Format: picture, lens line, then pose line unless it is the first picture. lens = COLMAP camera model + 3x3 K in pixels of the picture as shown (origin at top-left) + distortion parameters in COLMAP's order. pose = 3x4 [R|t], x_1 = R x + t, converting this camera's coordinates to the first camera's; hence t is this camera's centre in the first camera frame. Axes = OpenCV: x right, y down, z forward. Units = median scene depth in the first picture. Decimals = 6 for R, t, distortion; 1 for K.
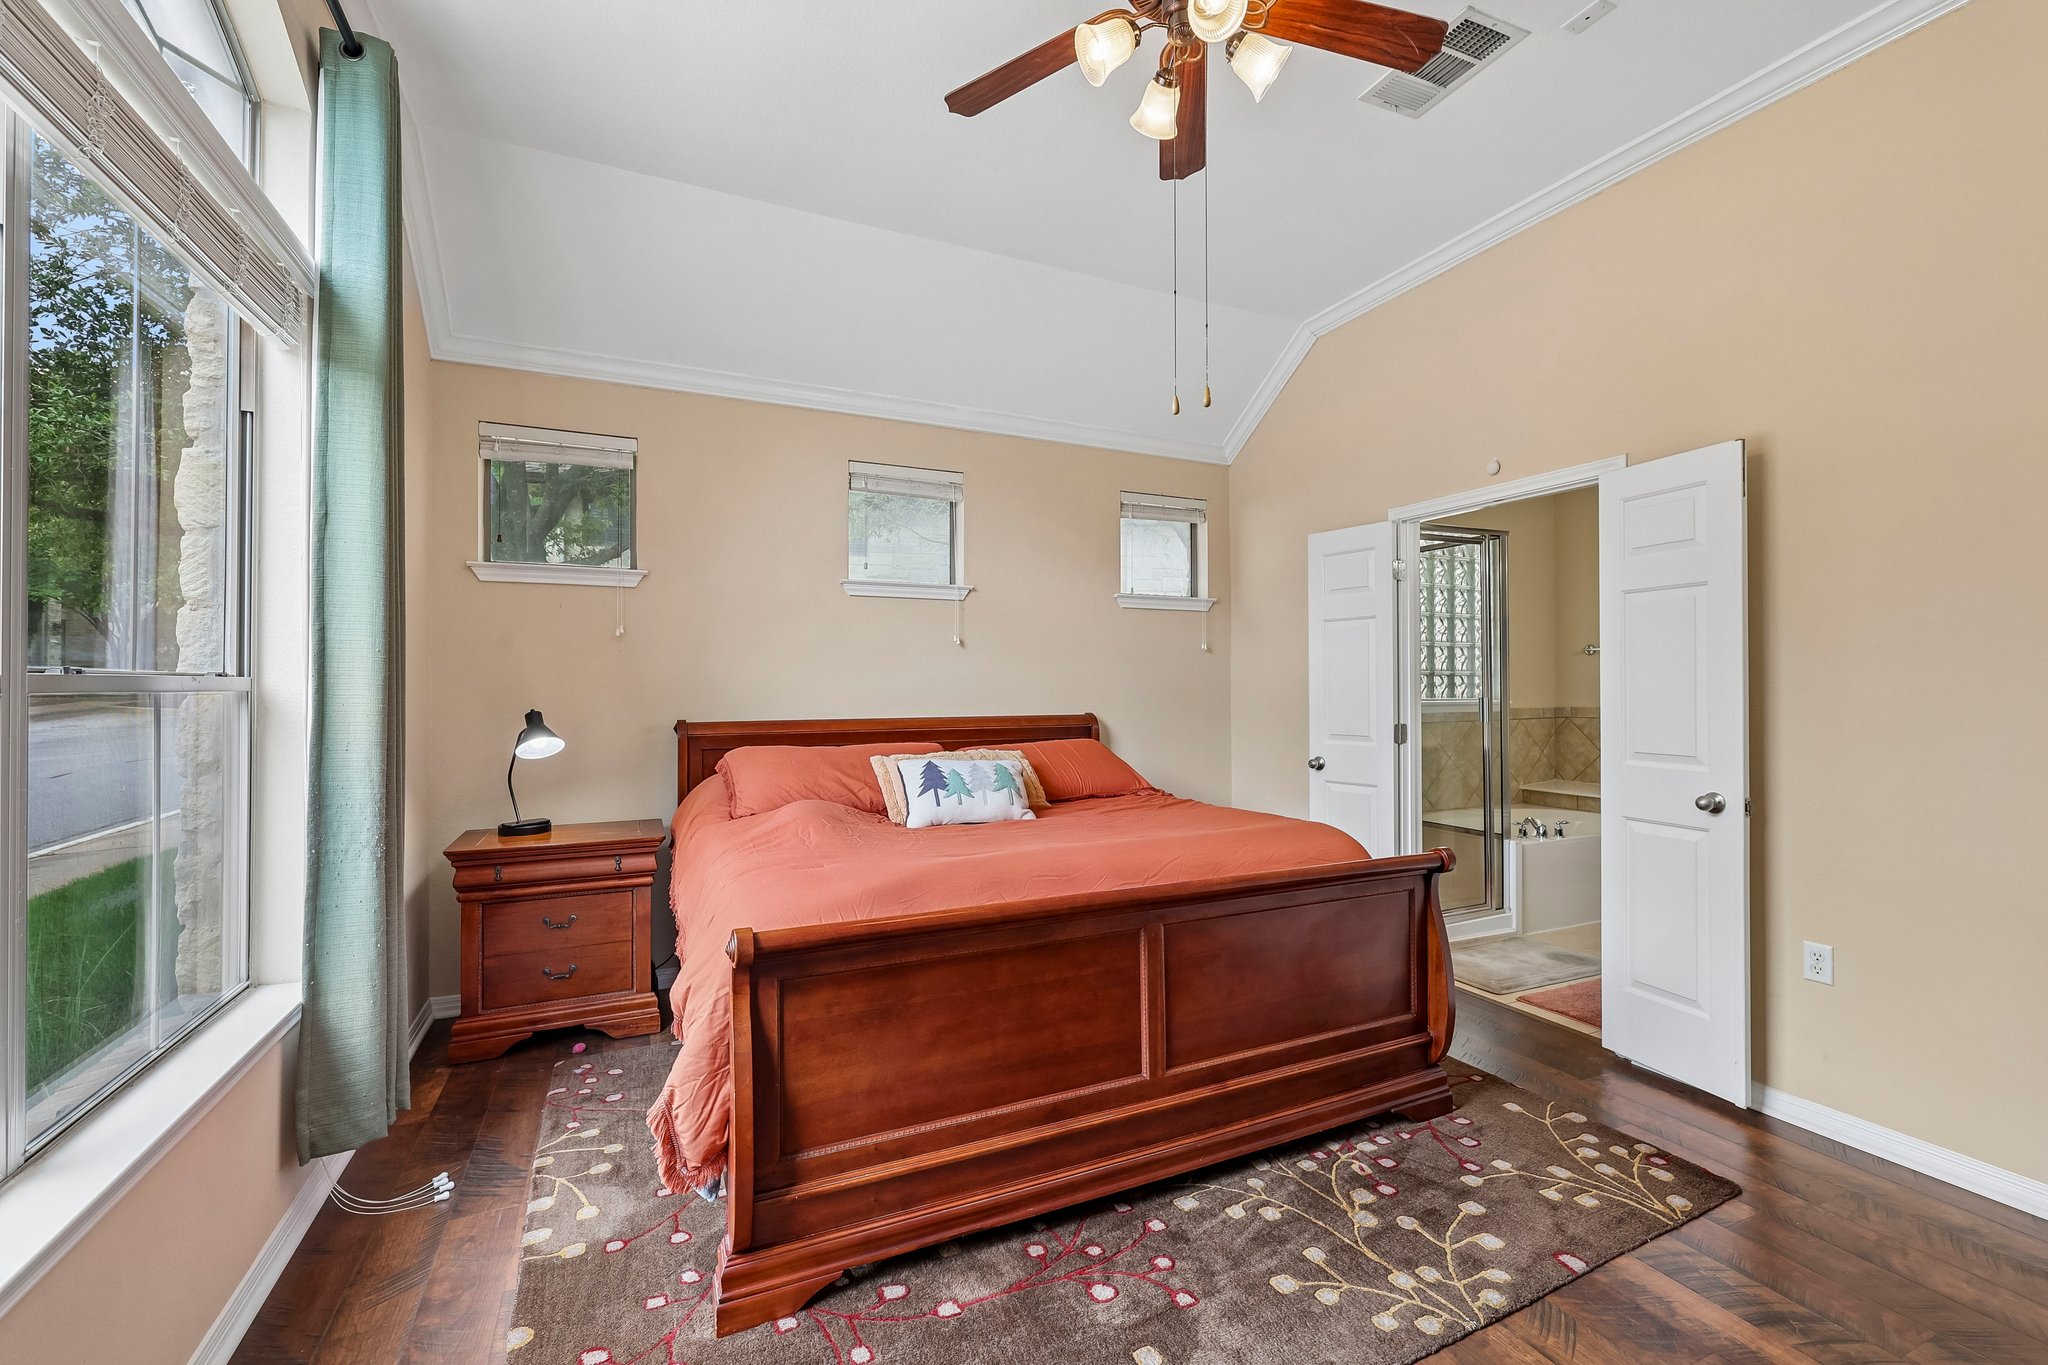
lens RADIAL K [[859.8, 0, 1030.4], [0, 859.8, 679.8], [0, 0, 1]] dist [0.000547, 0.000503]
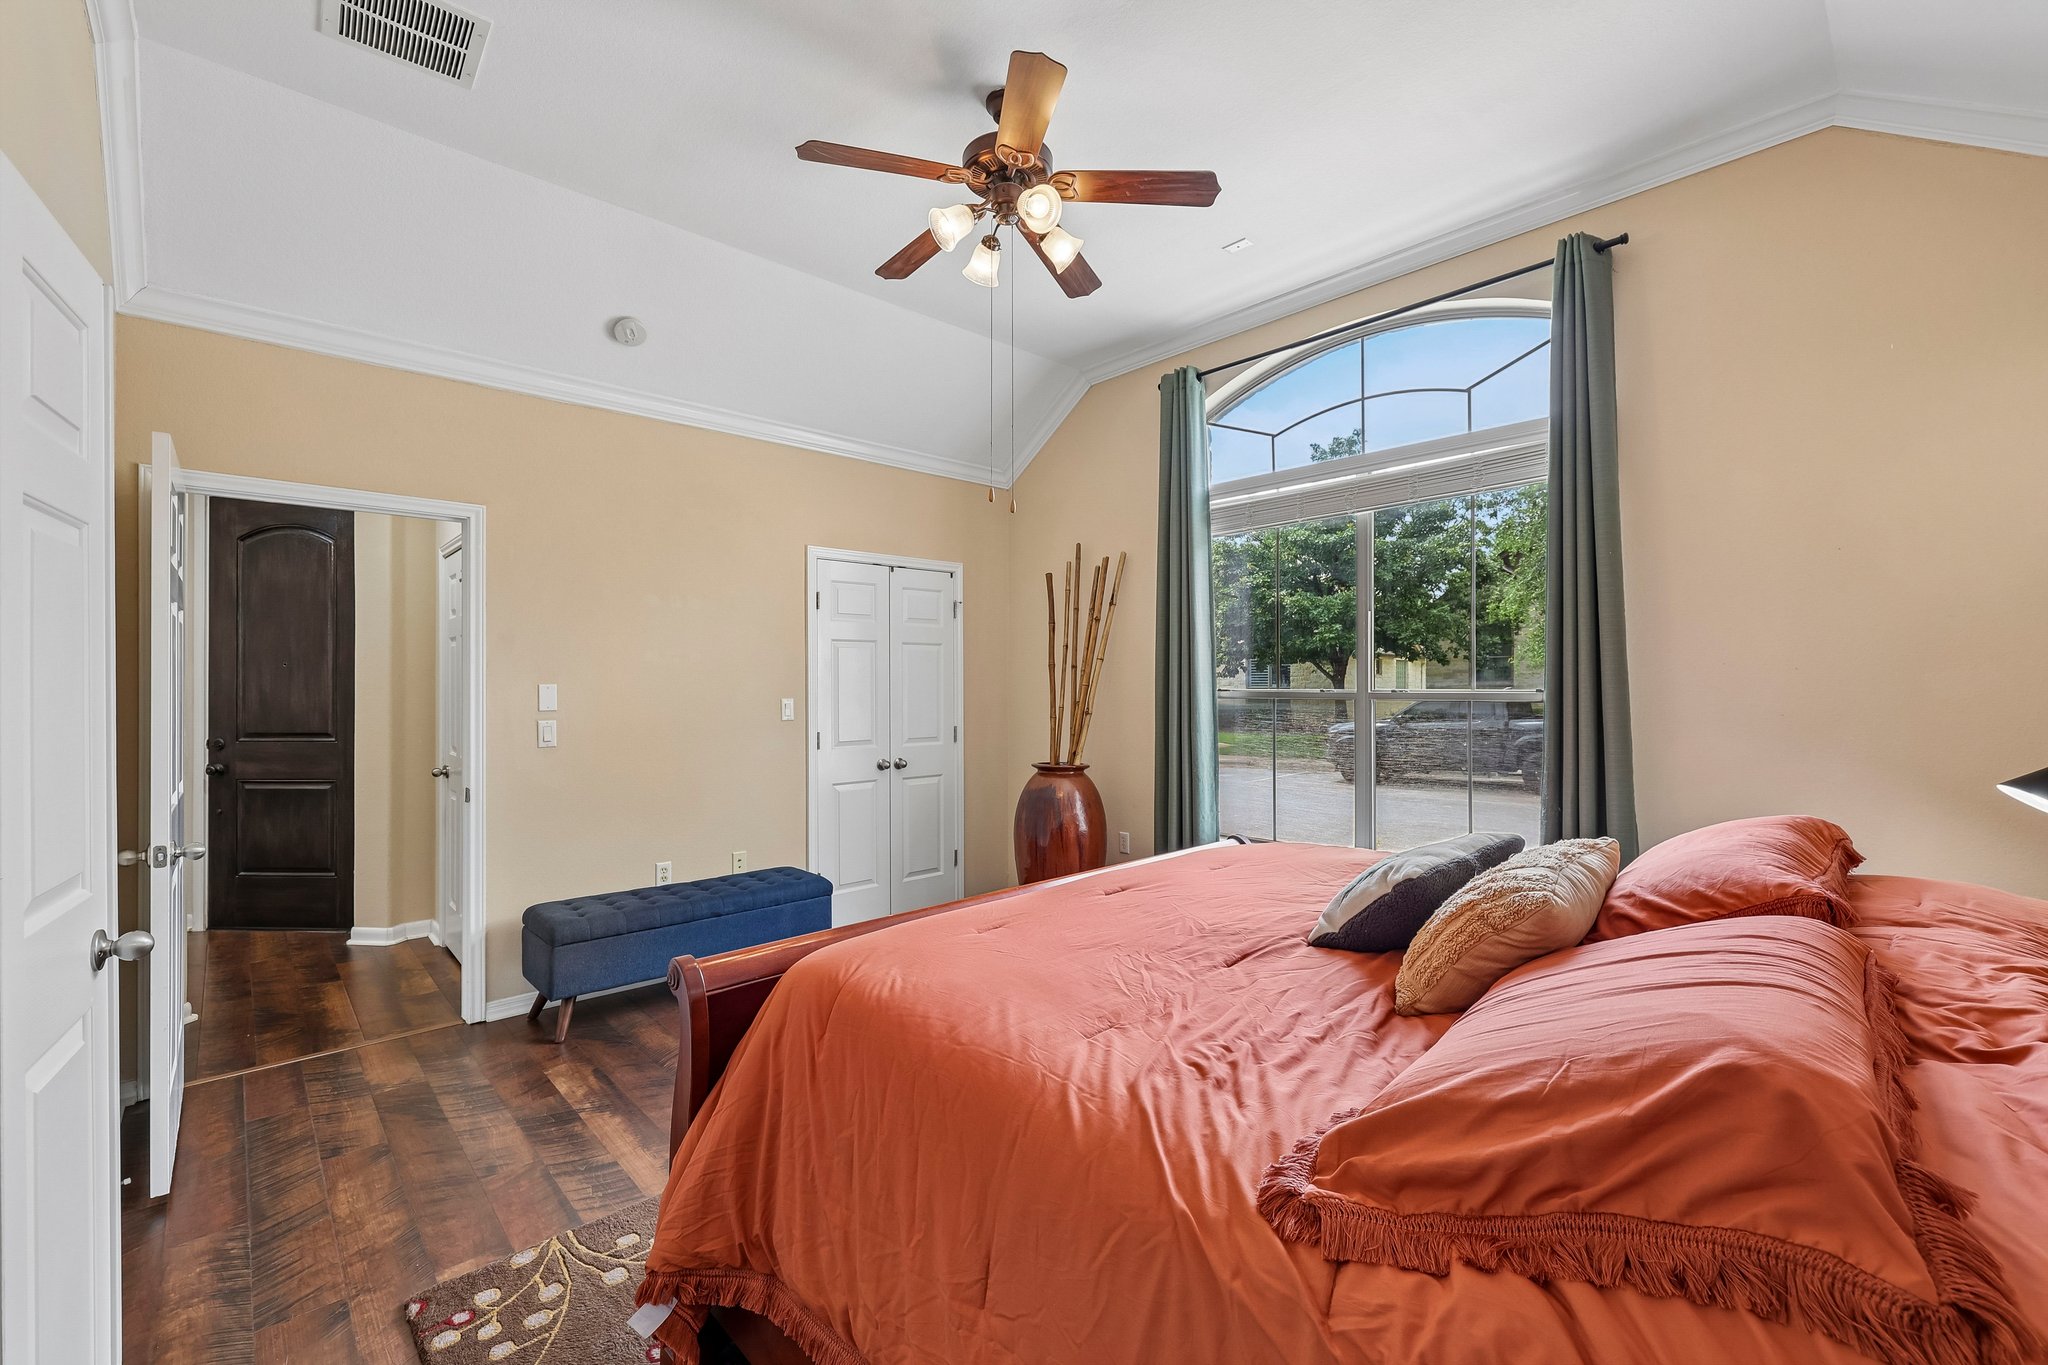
lens RADIAL K [[859.8, 0, 1030.4], [0, 859.8, 679.8], [0, 0, 1]] dist [0.000547, 0.000503]
pose [[-0.948586, 0.000585, -0.316519, 0.527672], [0.003626, 0.999953, -0.009021, -0.017106], [0.316498, -0.009705, -0.948543, 2.091015]]
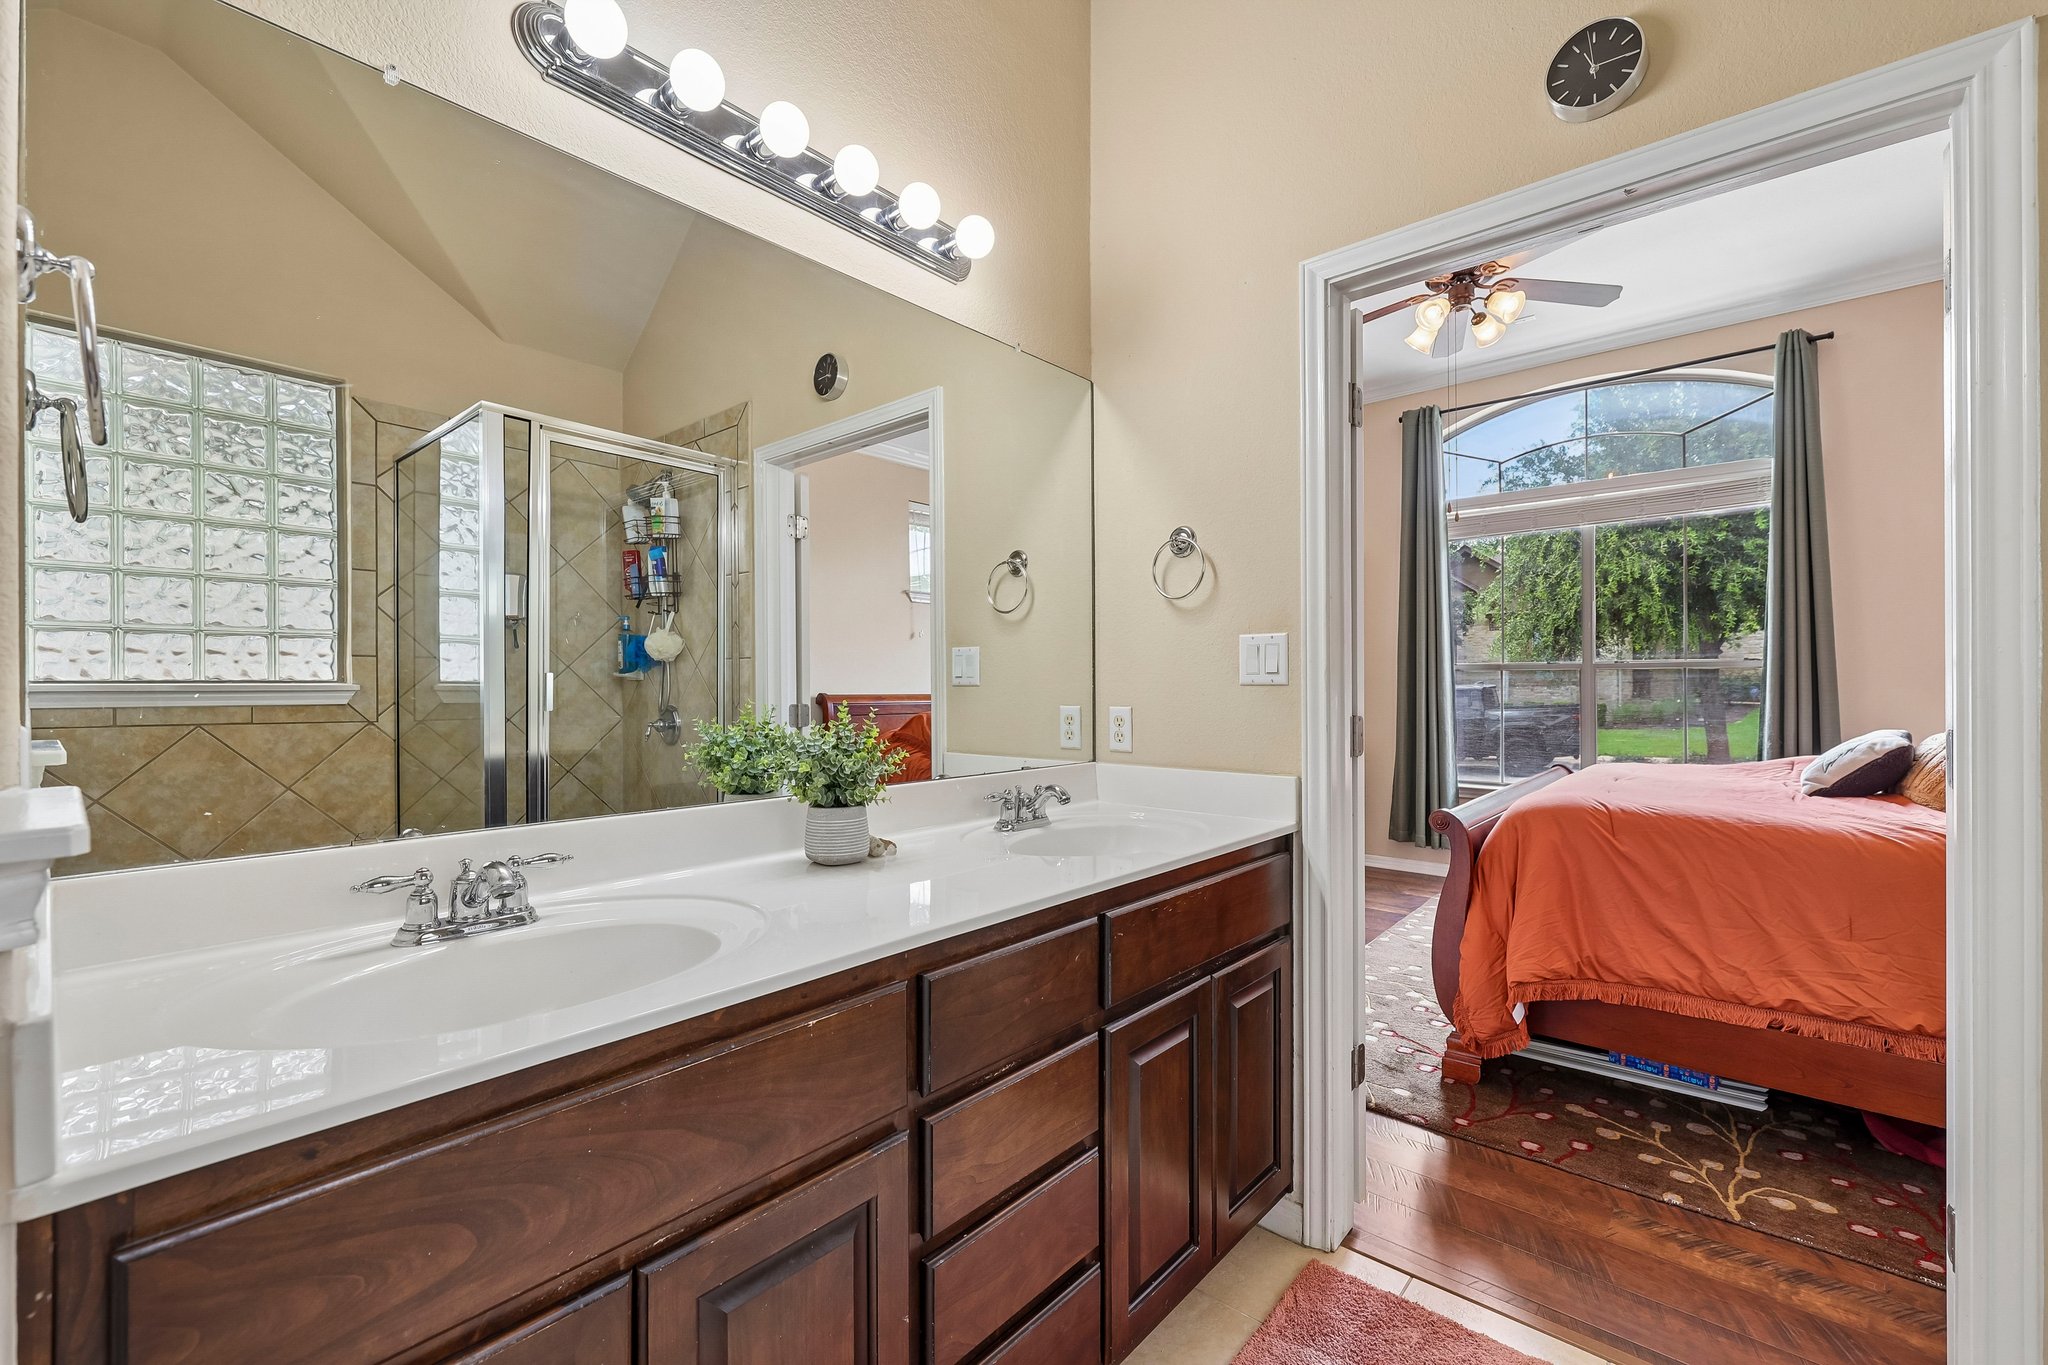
lens RADIAL K [[852.6, 0, 1024.0], [0, 852.6, 682.5], [0, 0, 1]] dist [-0.001378, -0.000347]
pose [[-0.909633, 0.007330, -0.415348, 1.649446], [0.009307, 0.999953, -0.002736, 0.048382], [0.415309, -0.006354, -0.909658, 2.091263]]
